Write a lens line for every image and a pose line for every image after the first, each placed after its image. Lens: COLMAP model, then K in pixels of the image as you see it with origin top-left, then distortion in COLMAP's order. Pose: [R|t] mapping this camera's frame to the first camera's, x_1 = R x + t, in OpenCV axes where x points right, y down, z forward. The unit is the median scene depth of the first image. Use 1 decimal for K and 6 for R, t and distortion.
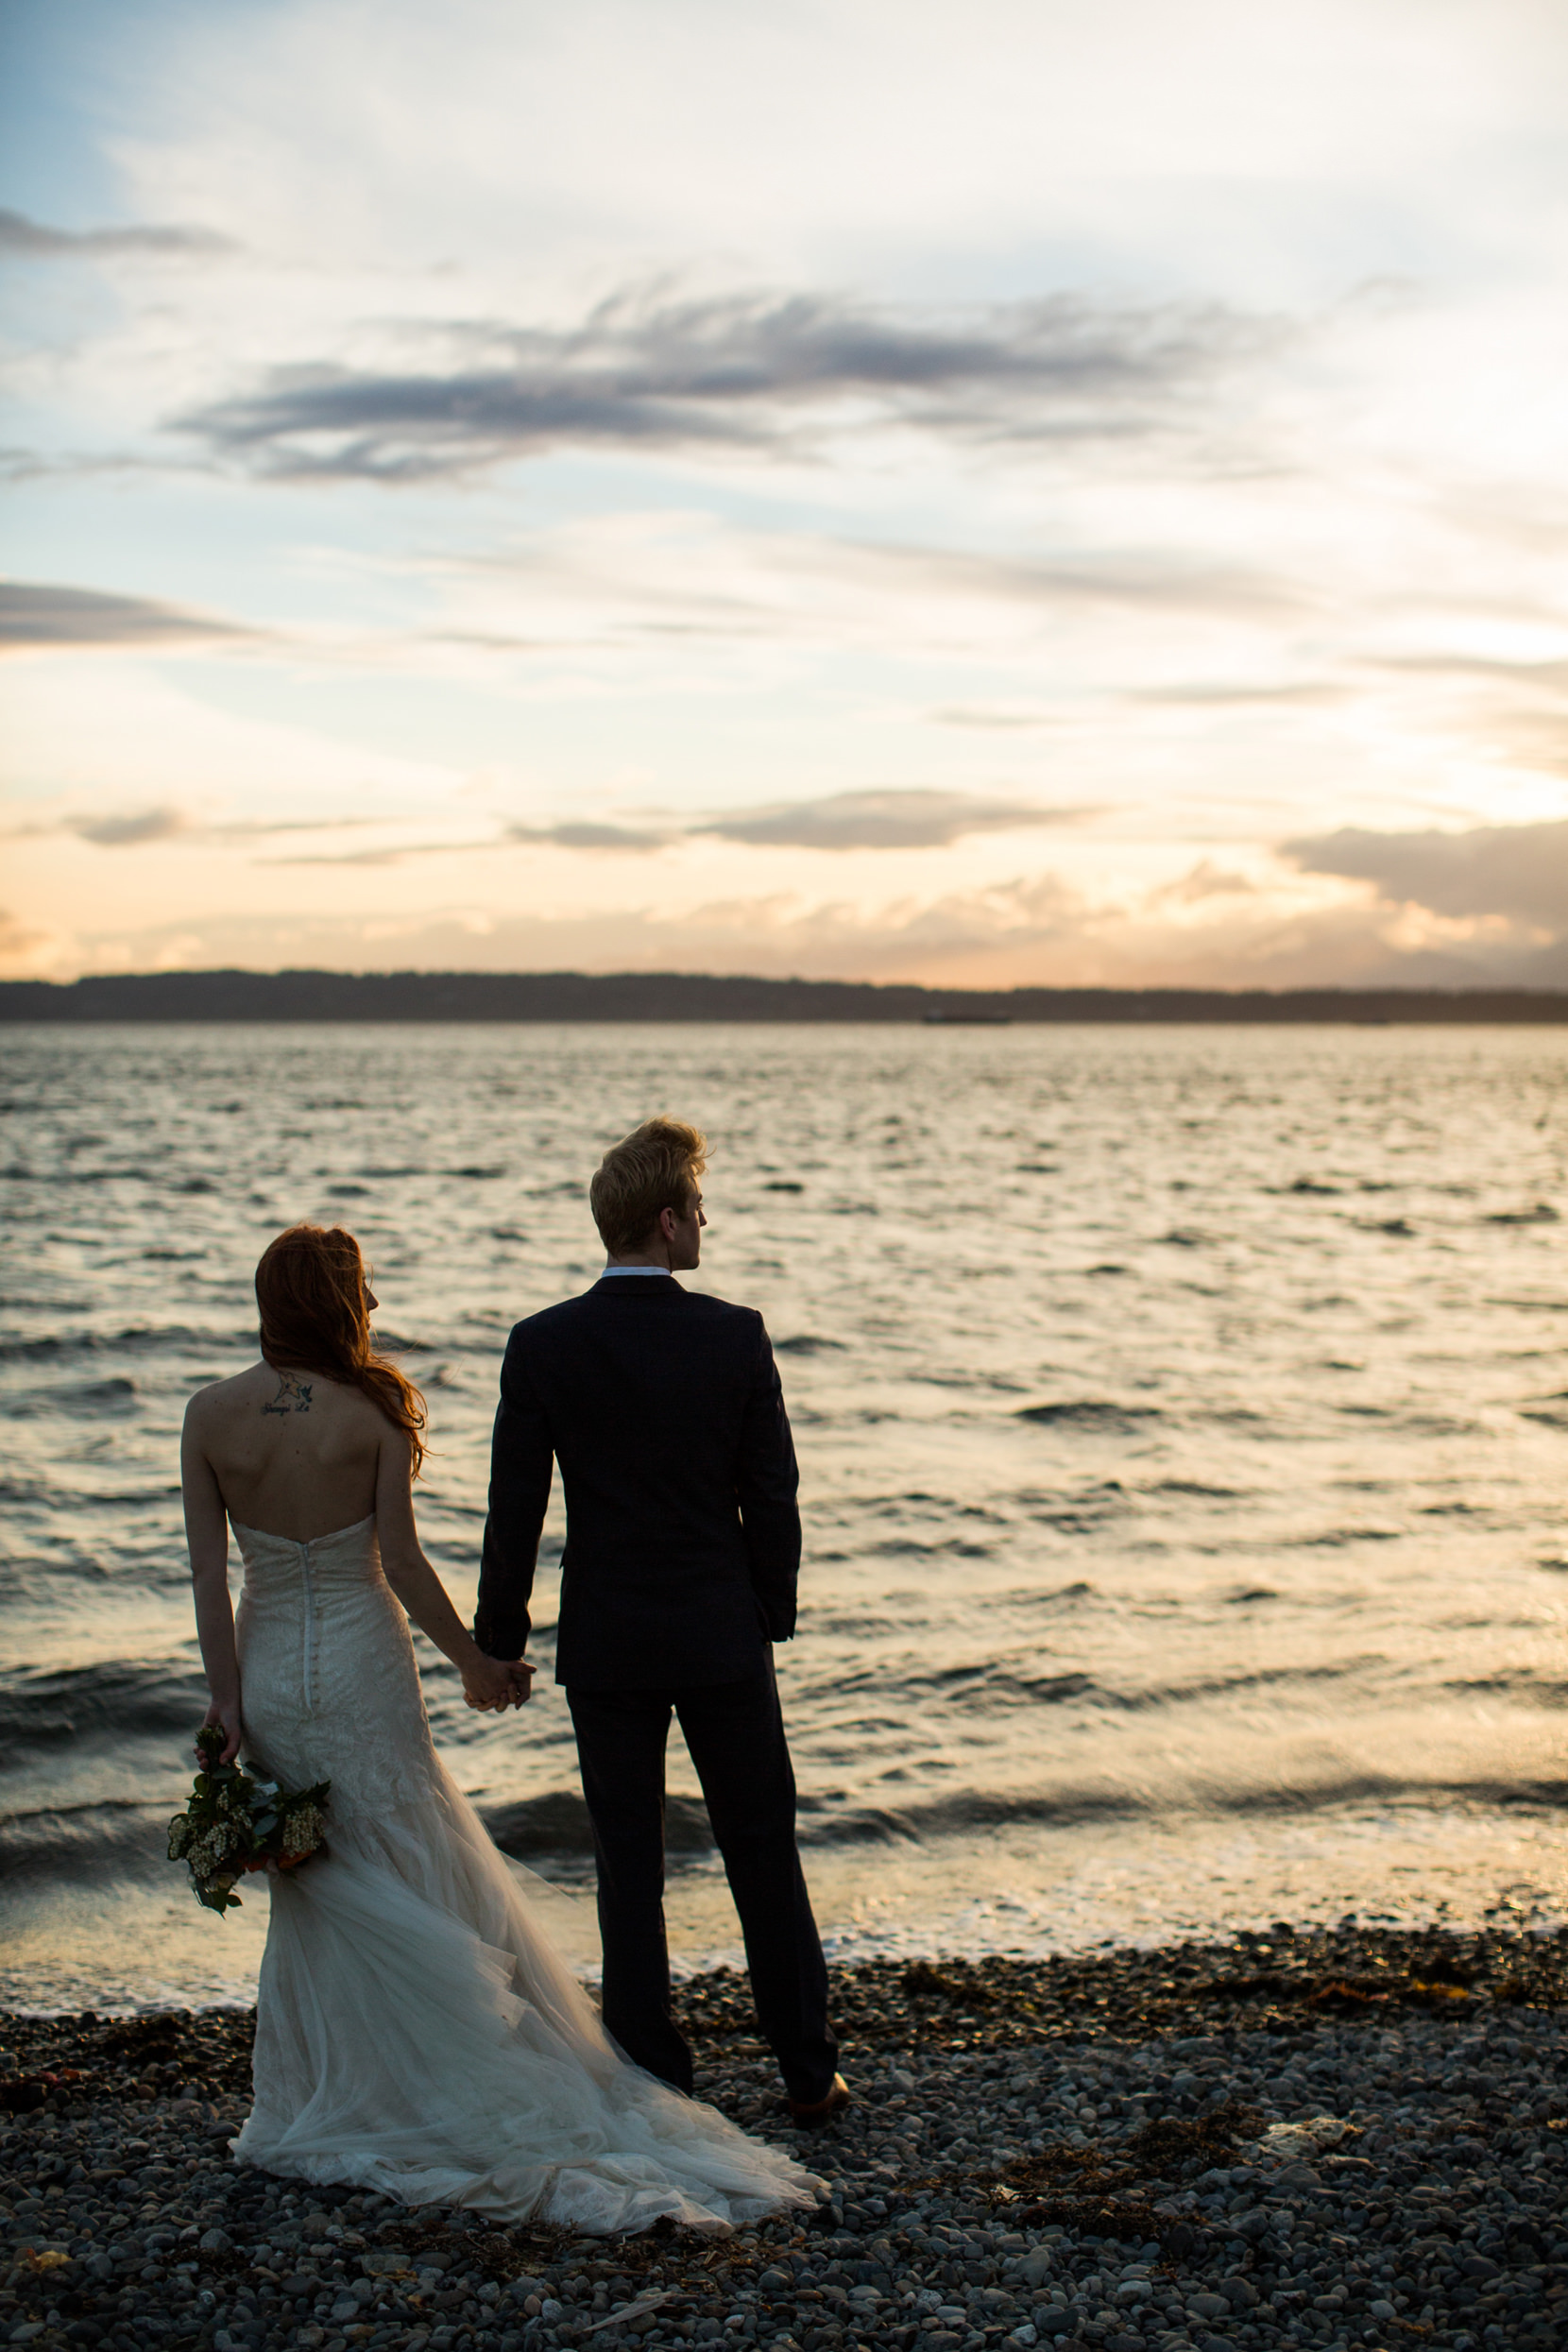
lens RADIAL K [[4378.1, 0, 784.0], [0, 4378.1, 1176.0], [0, 0, 1]] dist [-0.225126, 0.337265]
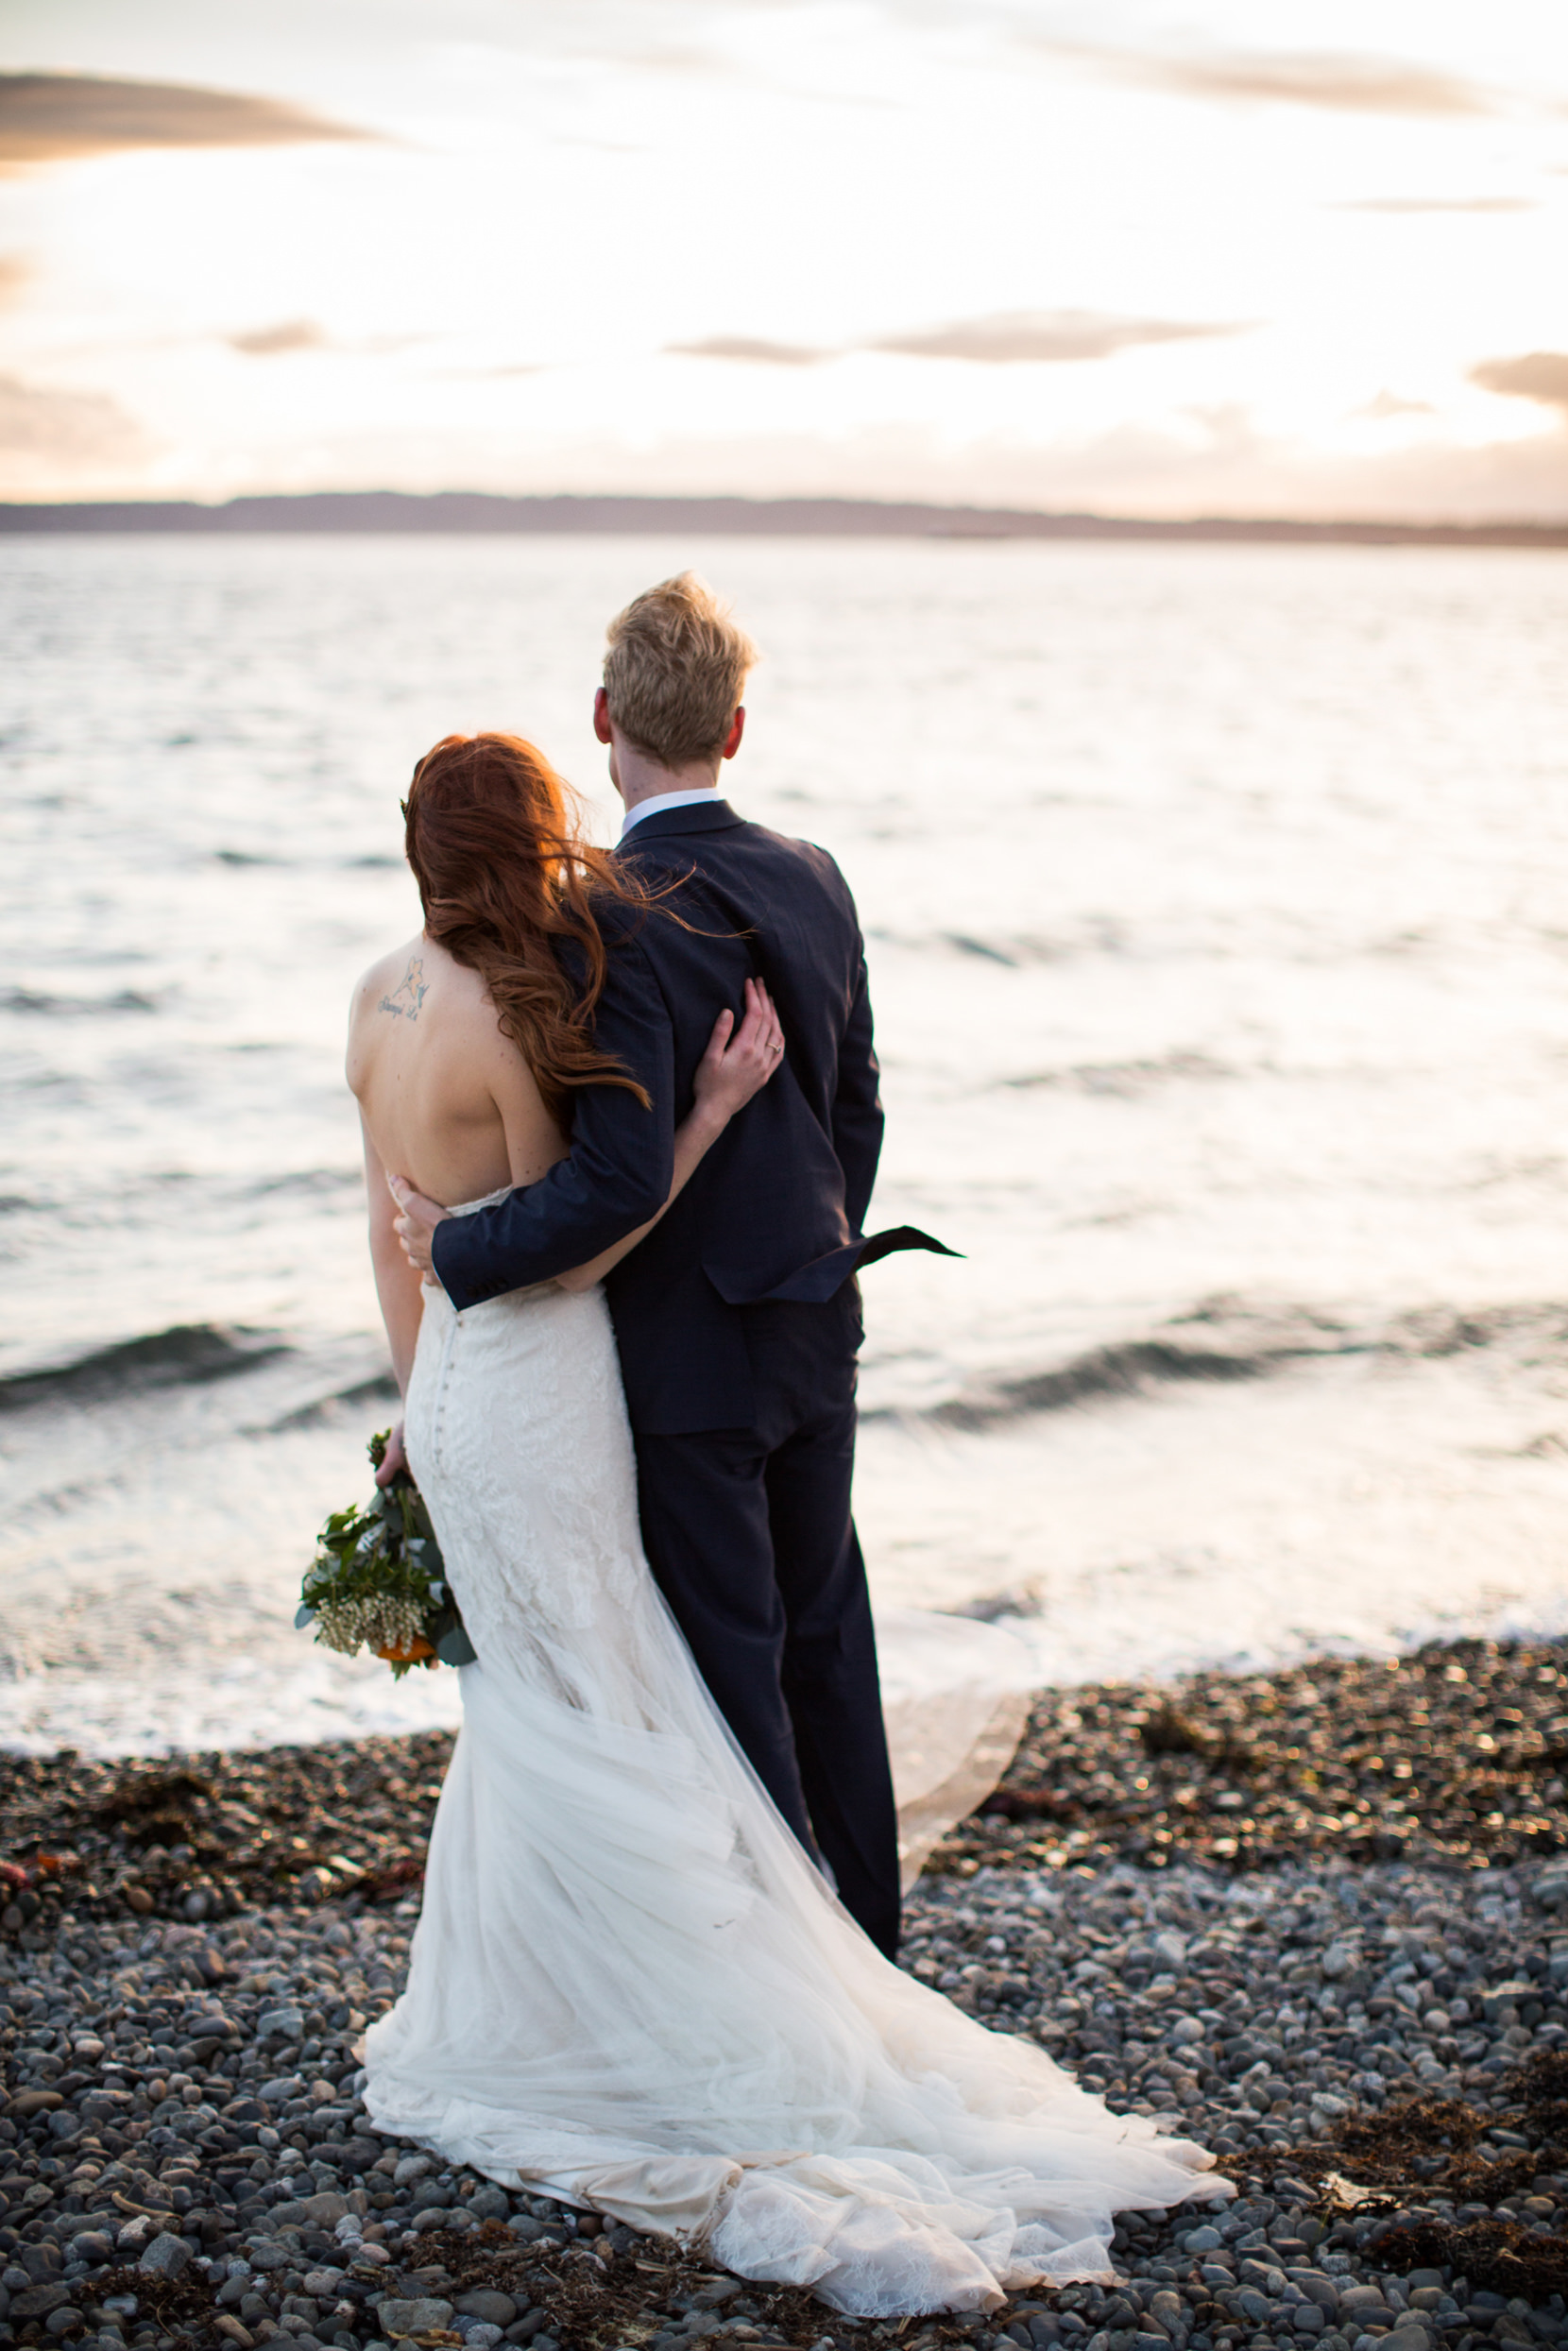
lens RADIAL K [[4376.3, 0, 784.0], [0, 4376.3, 1175.5], [0, 0, 1]] dist [-0.225126, 0.337265]
pose [[0.999271, 0.013422, -0.035748, -0.012708], [-0.009497, 0.994126, 0.107808, 0.005927], [0.036985, -0.107390, 0.993529, 0.319203]]
